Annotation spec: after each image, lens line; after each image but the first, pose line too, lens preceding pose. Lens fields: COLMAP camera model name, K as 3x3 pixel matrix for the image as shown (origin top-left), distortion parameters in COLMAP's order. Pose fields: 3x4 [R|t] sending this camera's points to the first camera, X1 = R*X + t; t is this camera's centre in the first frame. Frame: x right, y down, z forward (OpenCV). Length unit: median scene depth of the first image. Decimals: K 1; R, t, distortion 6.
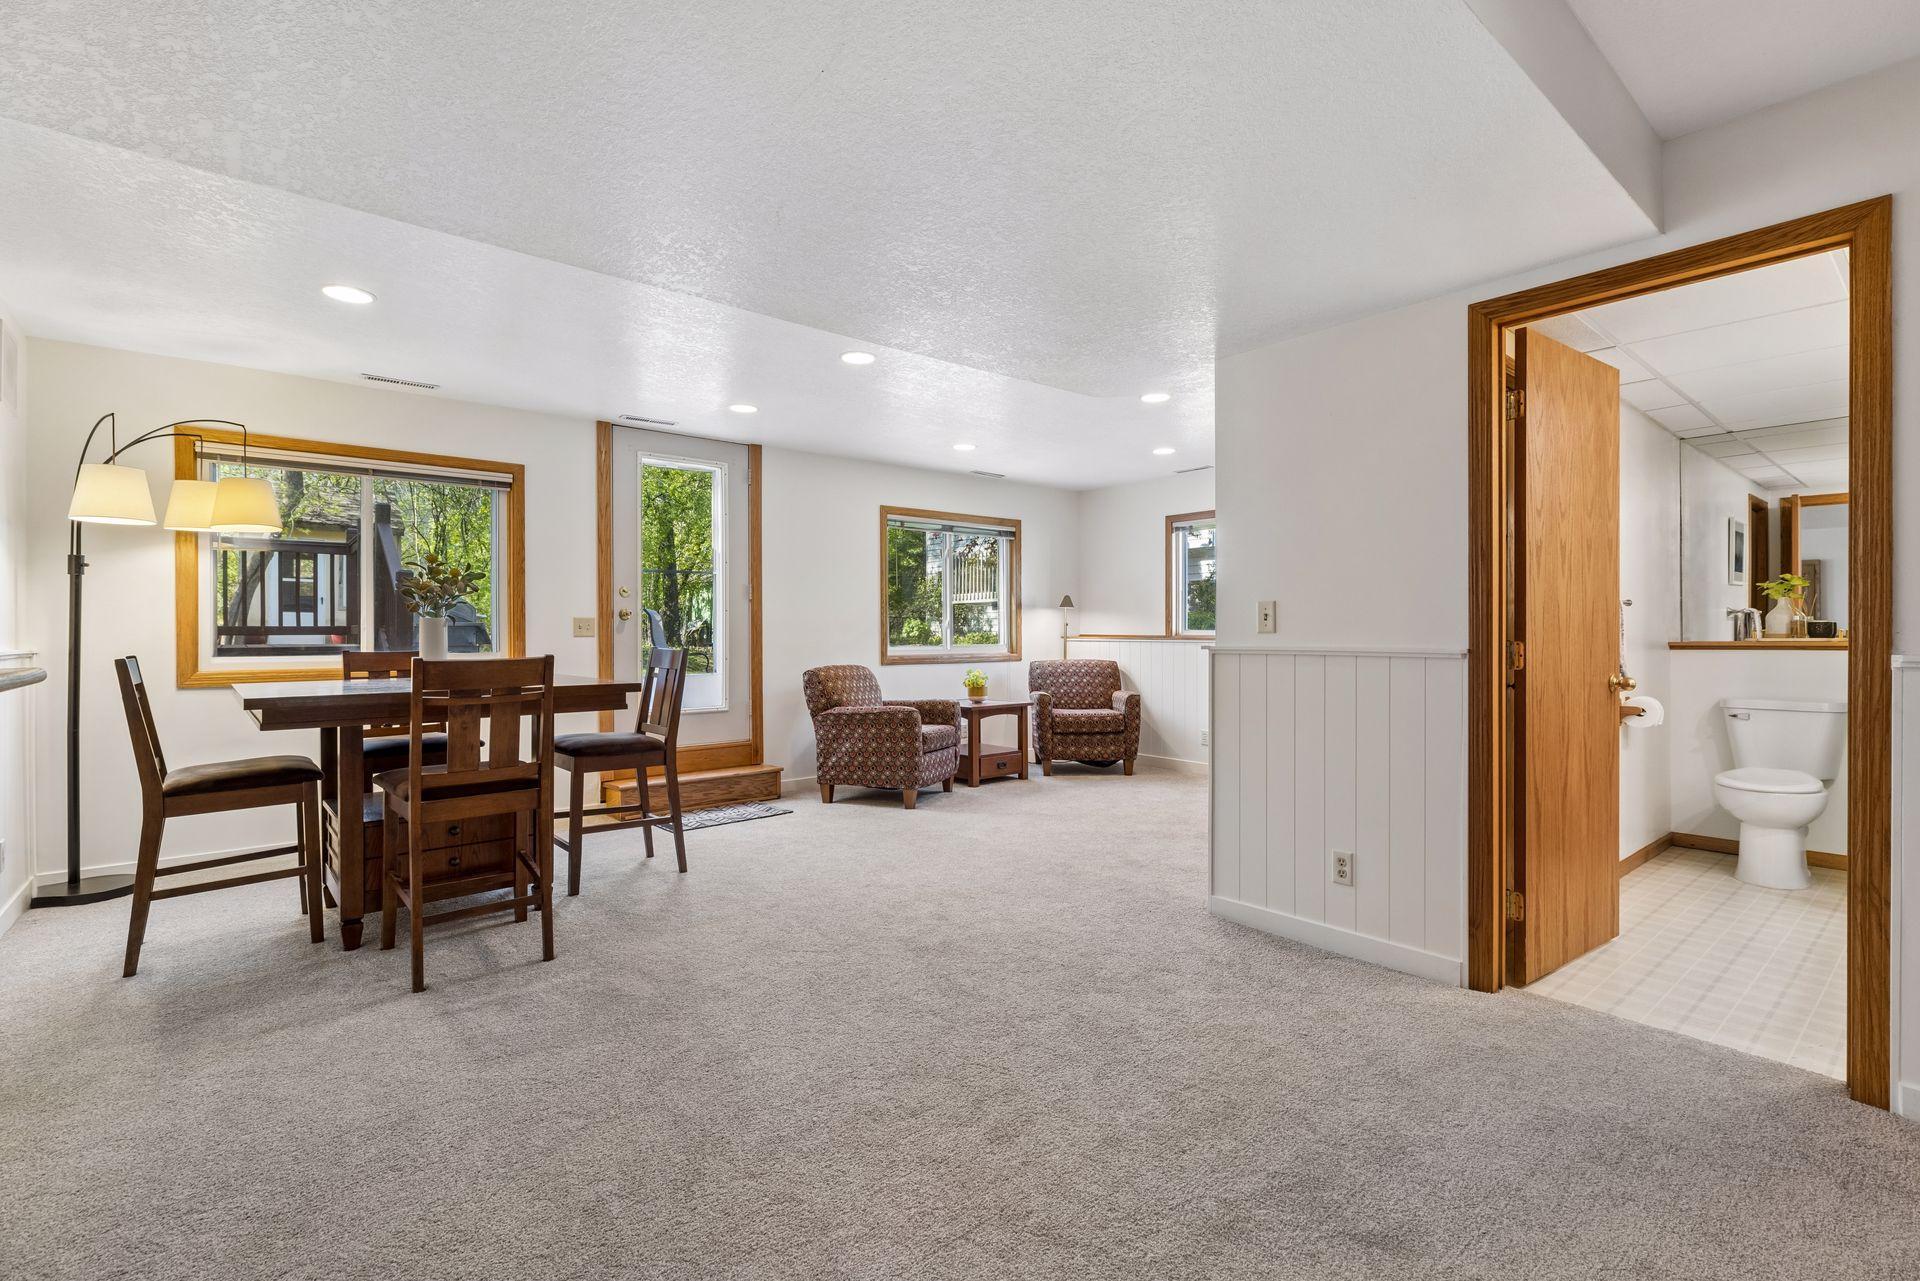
lens RADIAL K [[866.3, 0, 982.7], [0, 866.3, 638.0], [0, 0, 1]] dist [-0.000824, 0.000009]
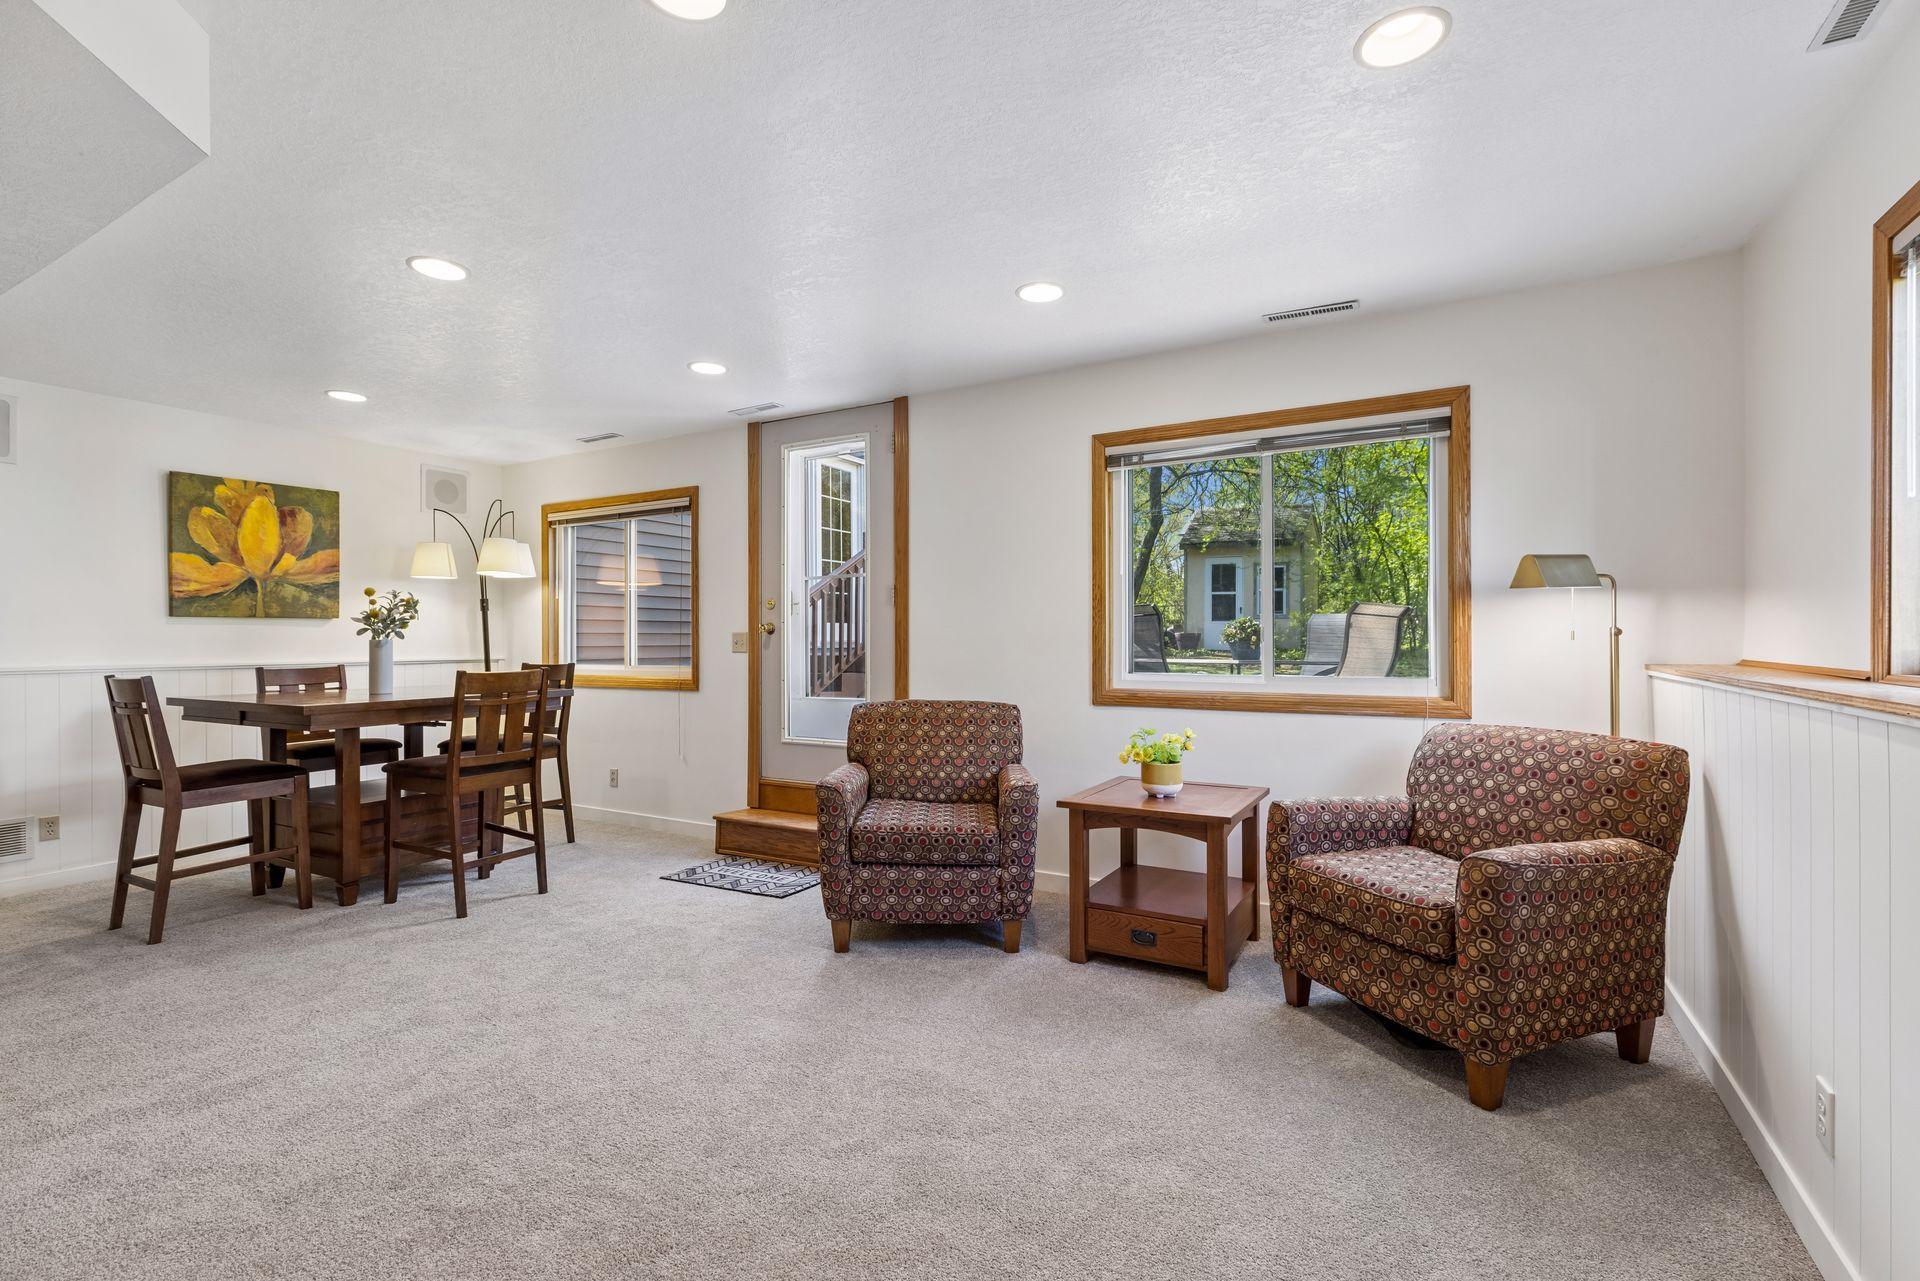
lens RADIAL K [[866.3, 0, 982.7], [0, 866.3, 638.0], [0, 0, 1]] dist [-0.000824, 0.000009]
pose [[0.336897, 0.000539, -0.941541, 0.516857], [-0.001416, 0.999999, 0.000065, -0.017652], [0.941540, 0.001311, 0.336898, 0.906197]]
